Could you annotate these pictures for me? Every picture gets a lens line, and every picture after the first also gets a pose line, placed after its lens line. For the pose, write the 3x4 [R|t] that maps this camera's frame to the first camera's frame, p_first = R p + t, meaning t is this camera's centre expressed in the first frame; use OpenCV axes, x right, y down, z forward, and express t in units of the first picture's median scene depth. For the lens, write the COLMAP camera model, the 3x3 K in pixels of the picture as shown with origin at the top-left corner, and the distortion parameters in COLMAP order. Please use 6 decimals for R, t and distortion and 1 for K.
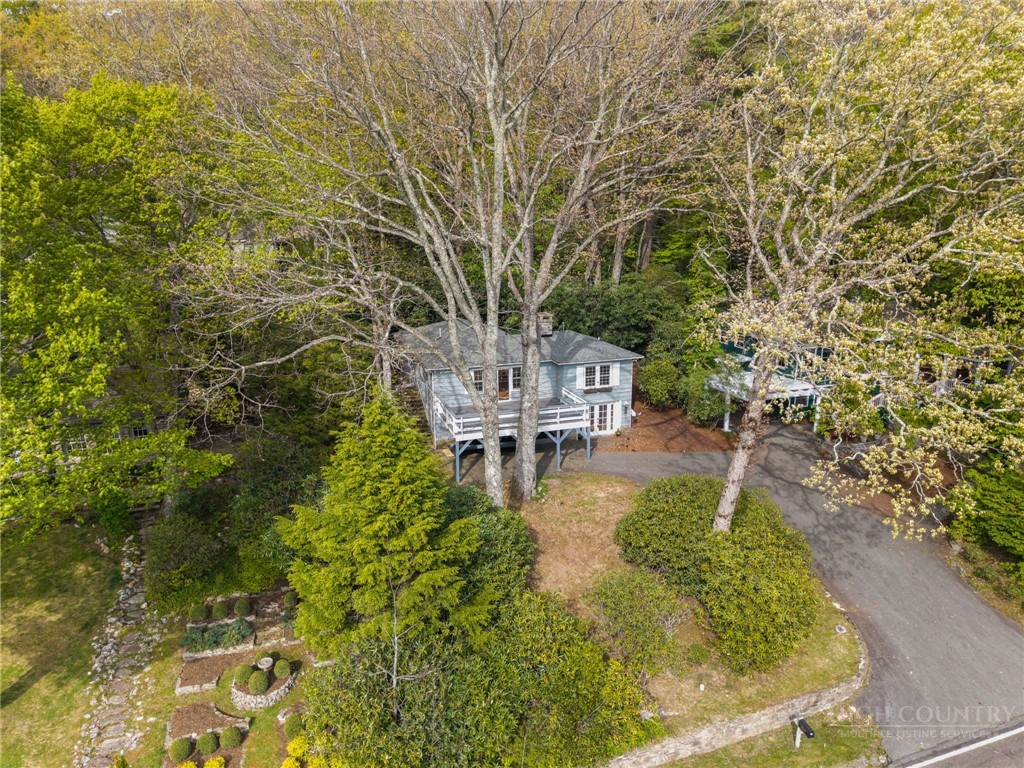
lens RADIAL K [[680.1, 0, 507.0], [0, 680.1, 385.8], [0, 0, 1]] dist [-0.006364, 0.000167]
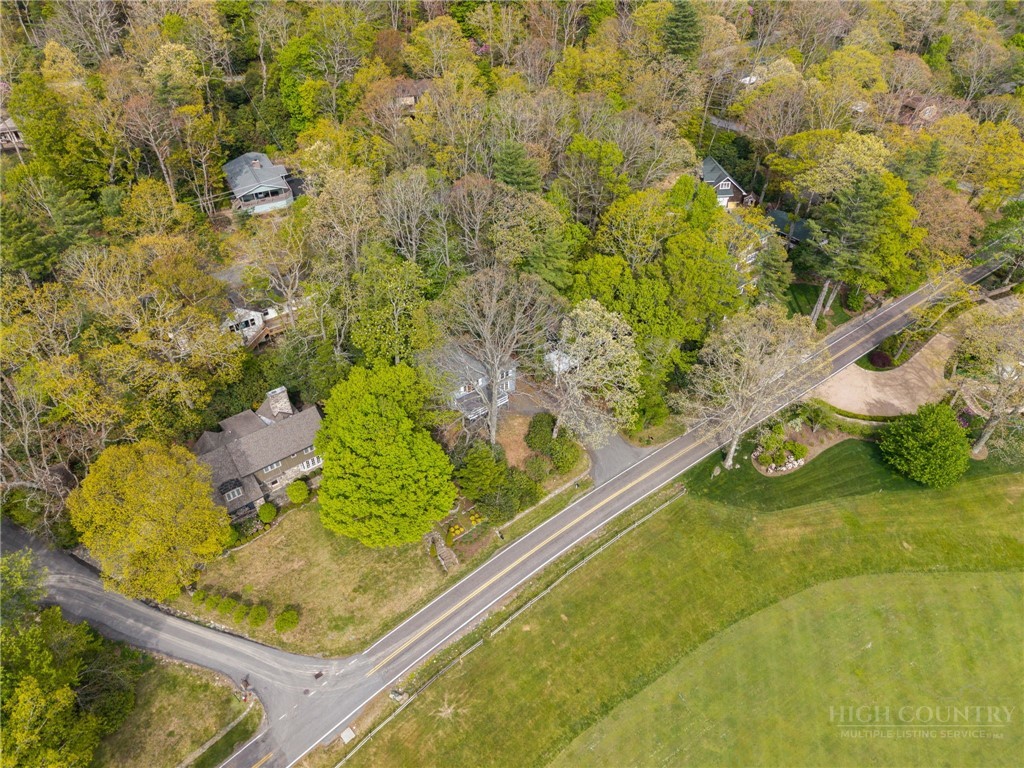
lens RADIAL K [[680.1, 0, 505.9], [0, 680.1, 381.7], [0, 0, 1]] dist [-0.006364, 0.000167]
pose [[0.941397, -0.207821, 0.265673, -0.851292], [0.073932, 0.895624, 0.438625, -1.699016], [-0.329098, -0.393278, 0.858503, -1.953135]]
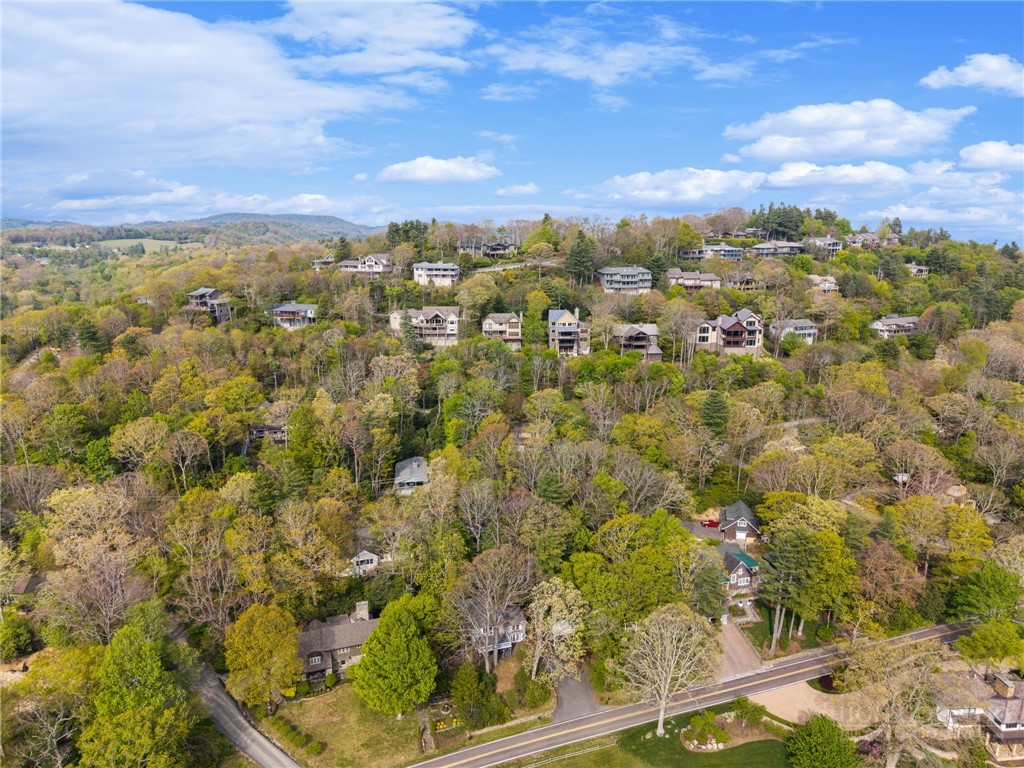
lens RADIAL K [[680.1, 0, 509.4], [0, 680.1, 376.7], [0, 0, 1]] dist [-0.006364, 0.000167]
pose [[0.999953, 0.002116, -0.009416, 0.189508], [-0.002198, 0.999960, -0.008716, -2.012567], [0.009397, 0.008736, 0.999918, -4.115779]]
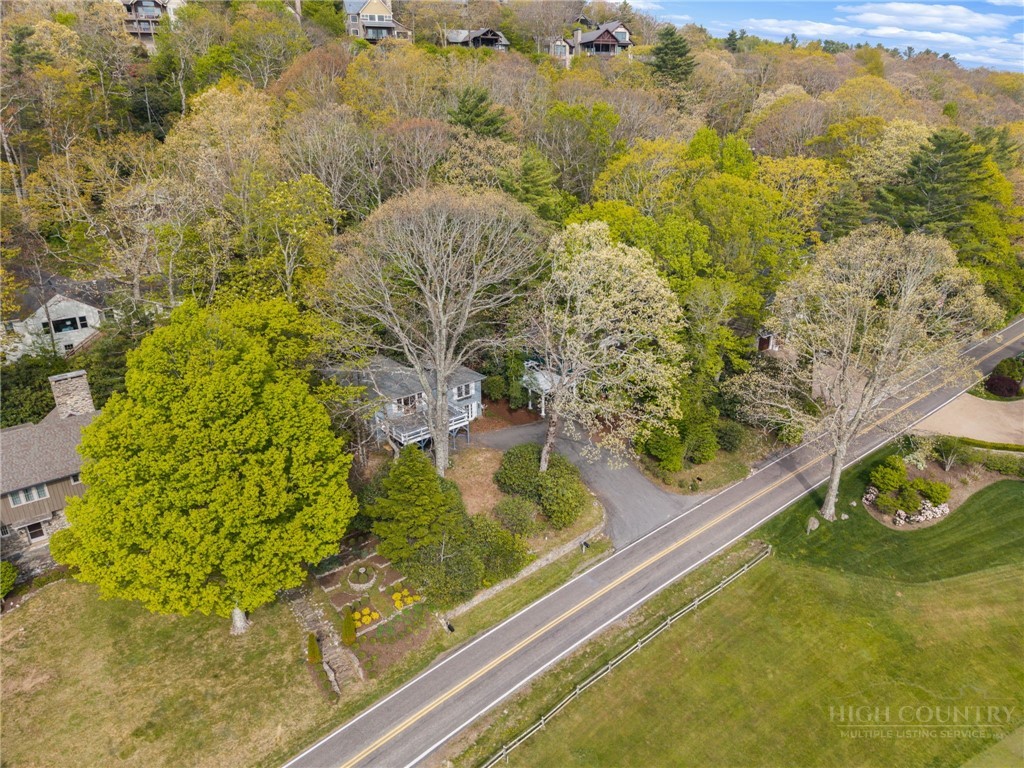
lens RADIAL K [[680.1, 0, 510.2], [0, 680.1, 385.5], [0, 0, 1]] dist [-0.006364, 0.000167]
pose [[0.929063, -0.130330, 0.346202, -0.524052], [0.080182, 0.984580, 0.155476, -0.418888], [-0.361127, -0.116688, 0.925187, -0.988395]]
